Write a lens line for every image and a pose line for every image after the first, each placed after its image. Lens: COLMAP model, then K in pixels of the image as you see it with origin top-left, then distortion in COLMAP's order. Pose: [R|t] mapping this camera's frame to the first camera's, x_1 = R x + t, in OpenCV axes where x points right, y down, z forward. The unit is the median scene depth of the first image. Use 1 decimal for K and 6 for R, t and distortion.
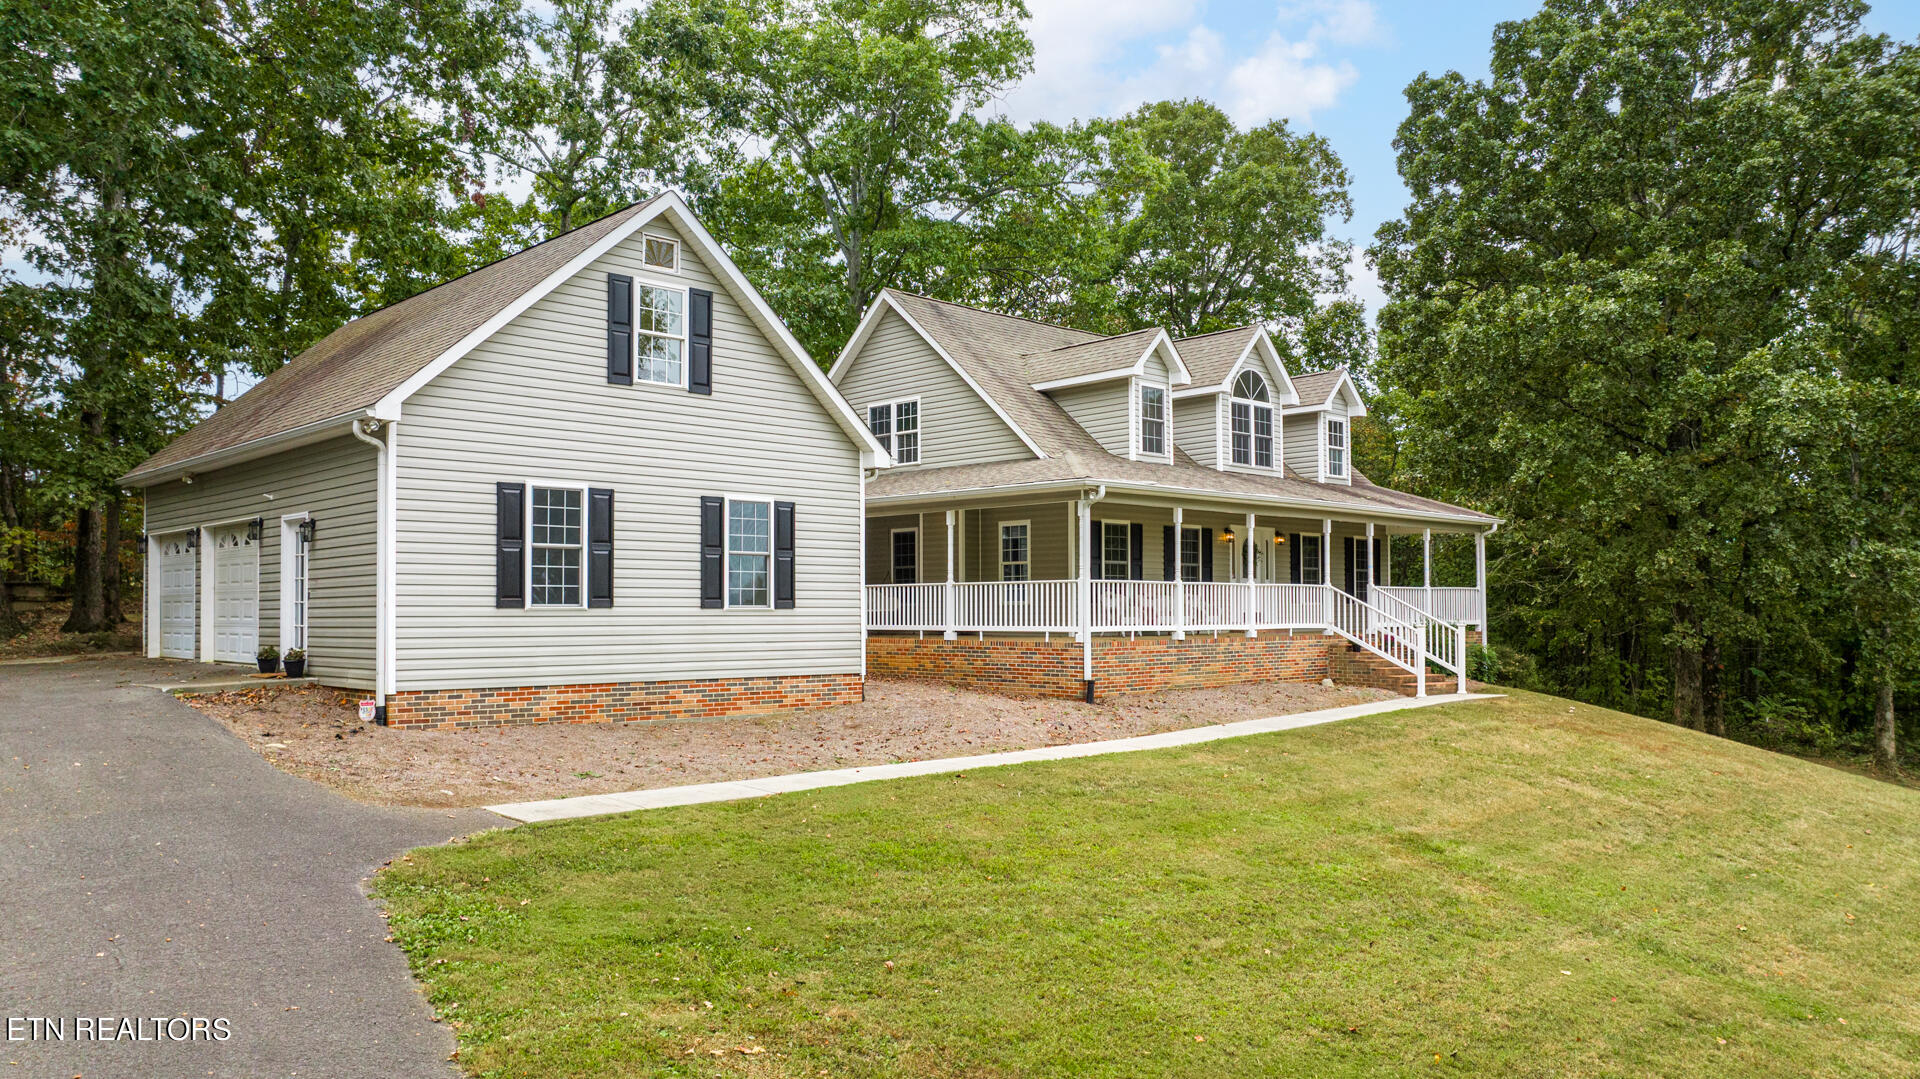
lens RADIAL K [[1446.1, 0, 965.8], [0, 1446.1, 549.9], [0, 0, 1]] dist [-0.044767, 0.054267]
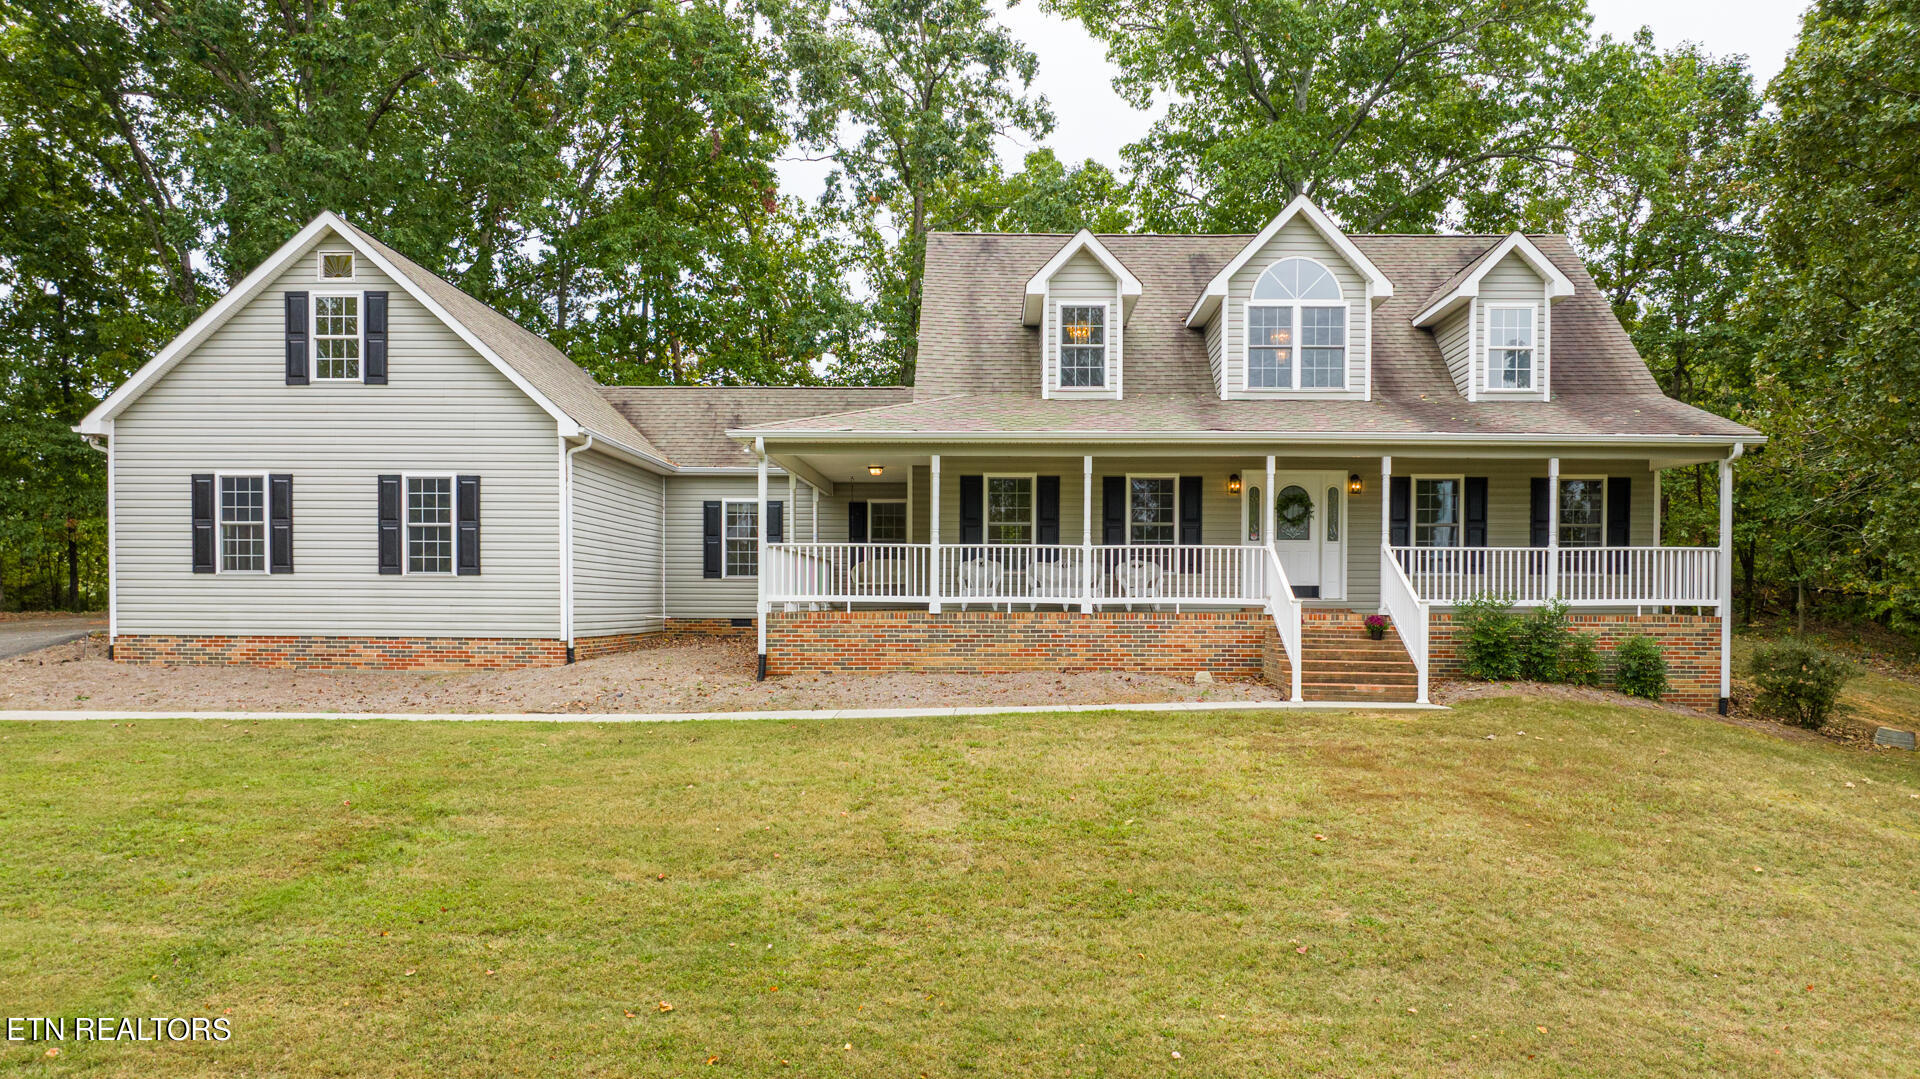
lens RADIAL K [[1446.1, 0, 909.7], [0, 1446.1, 613.3], [0, 0, 1]] dist [-0.044767, 0.054267]
pose [[0.694213, 0.015939, -0.719593, 0.921256], [0.023704, 0.998706, 0.044990, 0.030146], [0.719380, -0.048289, 0.692937, 0.514078]]
